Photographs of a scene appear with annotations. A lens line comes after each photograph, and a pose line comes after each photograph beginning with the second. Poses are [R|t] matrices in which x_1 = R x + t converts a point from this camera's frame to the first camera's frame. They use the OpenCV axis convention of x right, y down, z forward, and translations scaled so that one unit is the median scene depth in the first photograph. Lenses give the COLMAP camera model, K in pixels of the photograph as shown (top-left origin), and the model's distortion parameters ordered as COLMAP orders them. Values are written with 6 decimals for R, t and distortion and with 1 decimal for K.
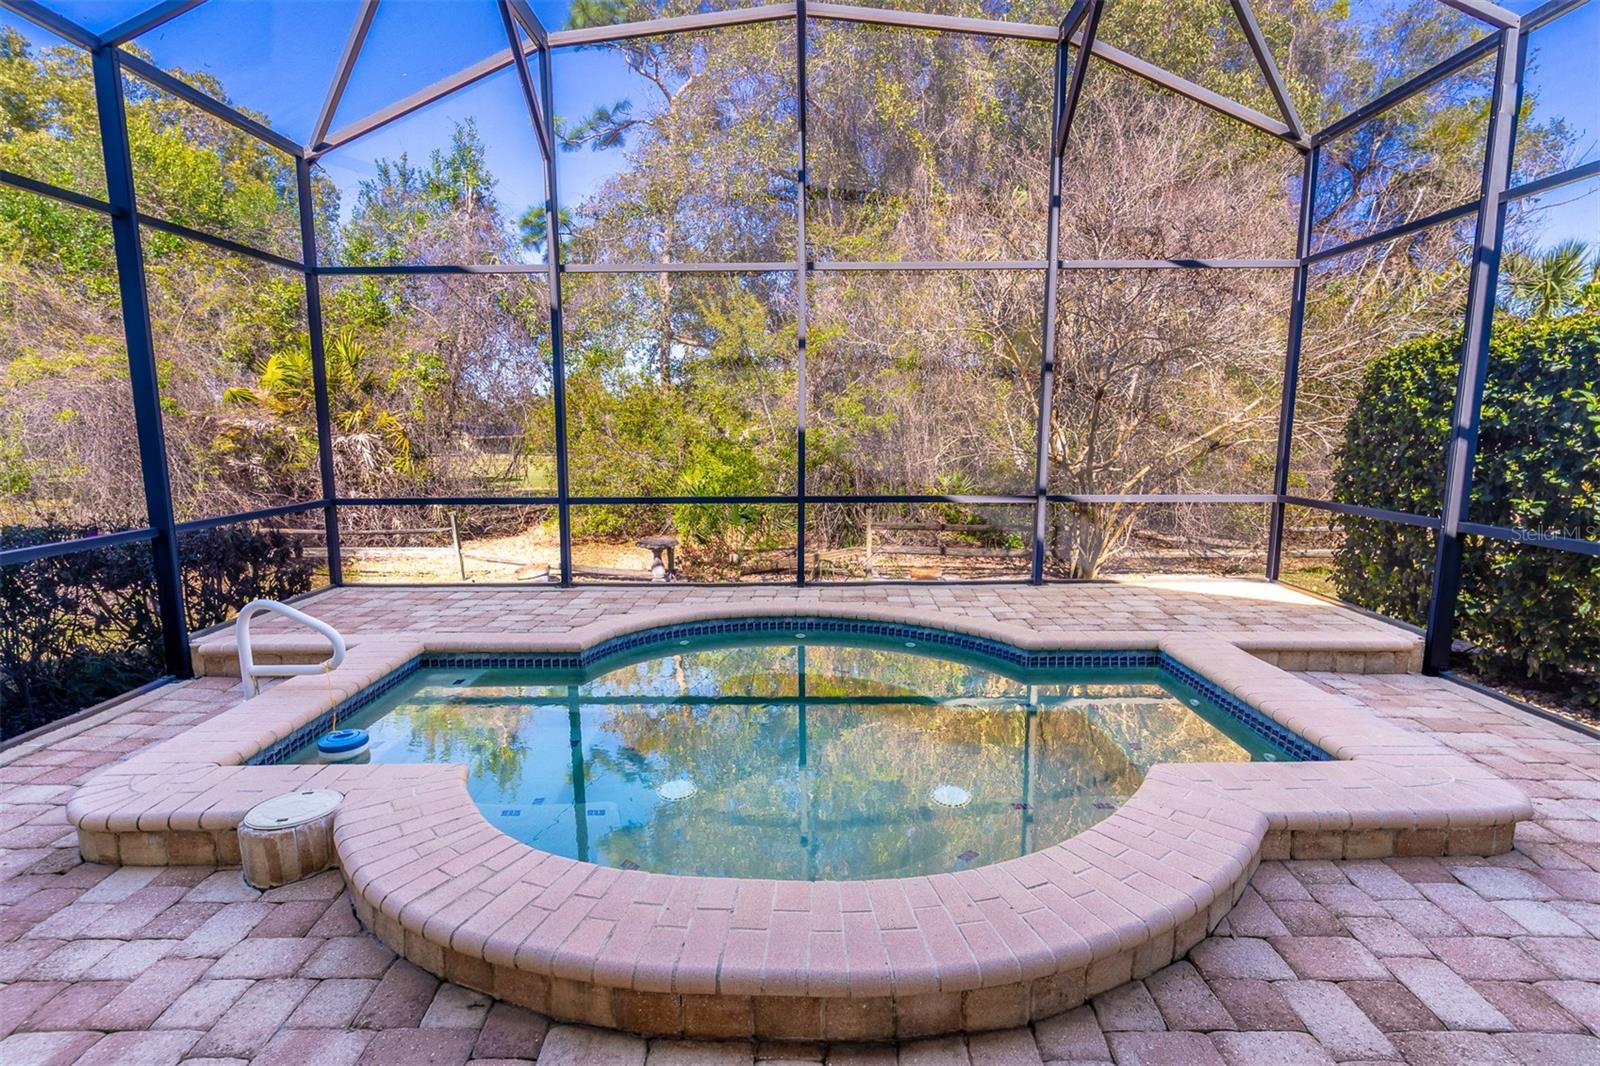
lens RADIAL K [[776.7, 0, 800.0], [0, 776.7, 533.0], [0, 0, 1]] dist [0.000994, -0.000085]
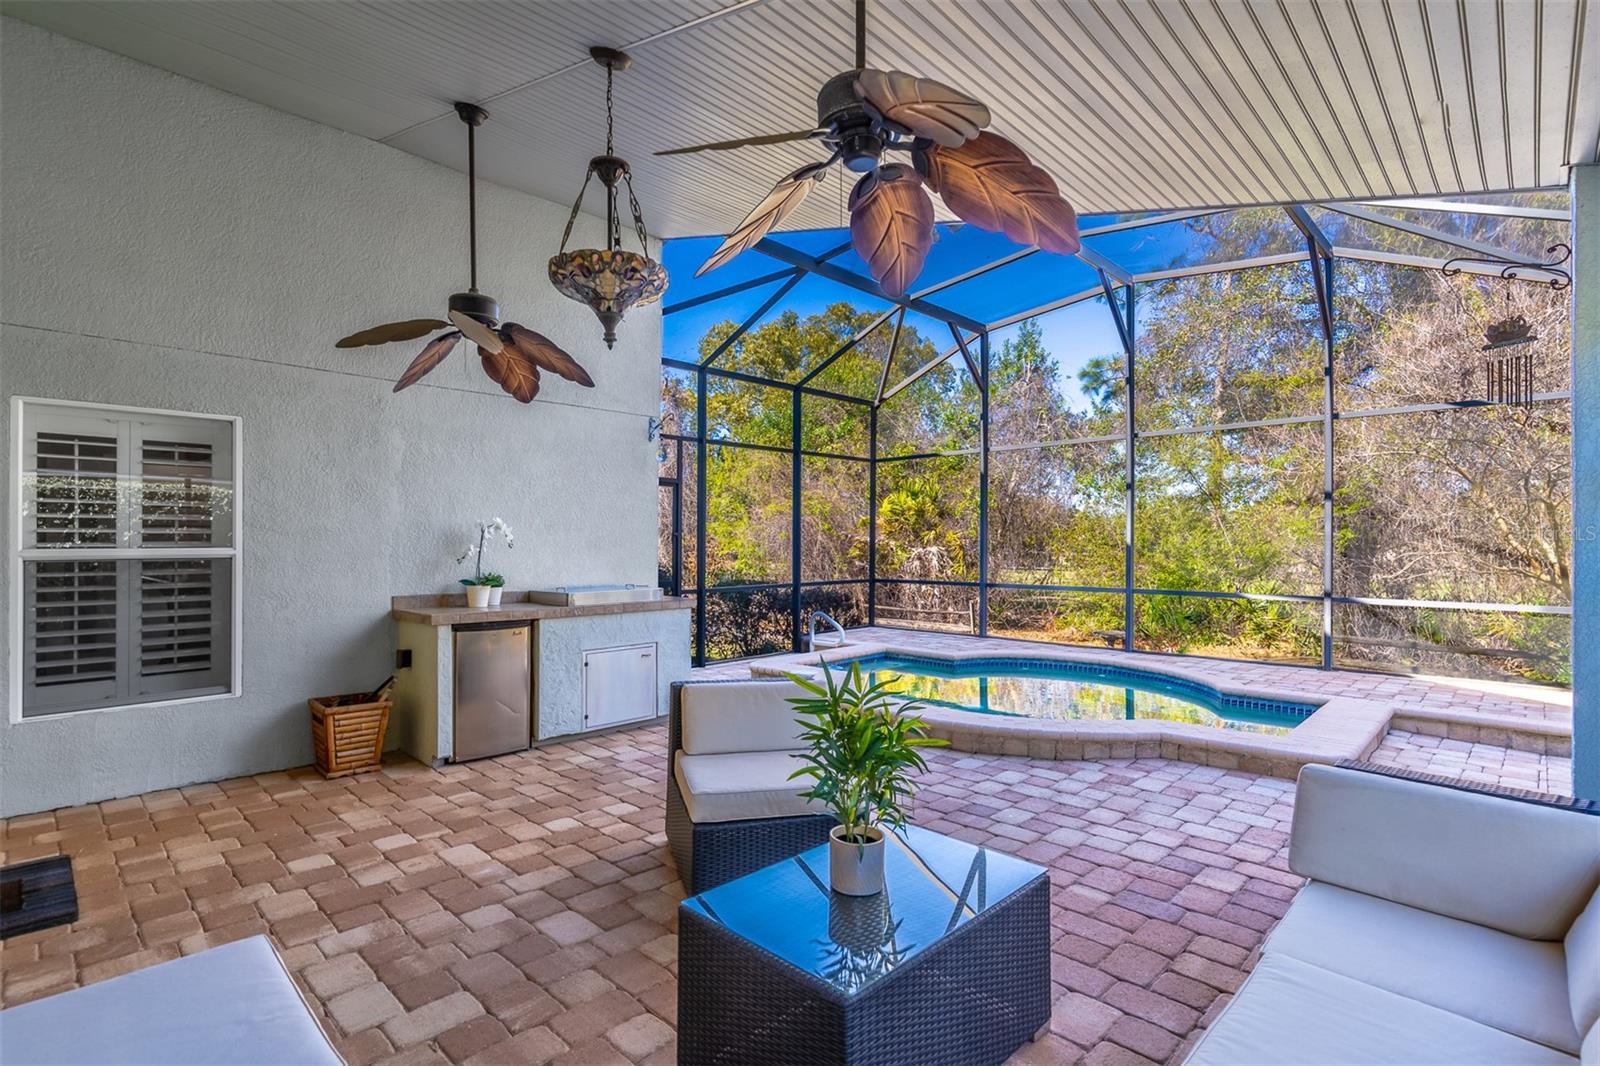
lens RADIAL K [[776.7, 0, 800.0], [0, 776.7, 533.0], [0, 0, 1]] dist [0.000994, -0.000085]
pose [[0.730832, -0.002949, -0.682551, 0.274212], [-0.099075, 0.988942, -0.110356, 0.035704], [0.675329, 0.148275, 0.722458, -0.244477]]
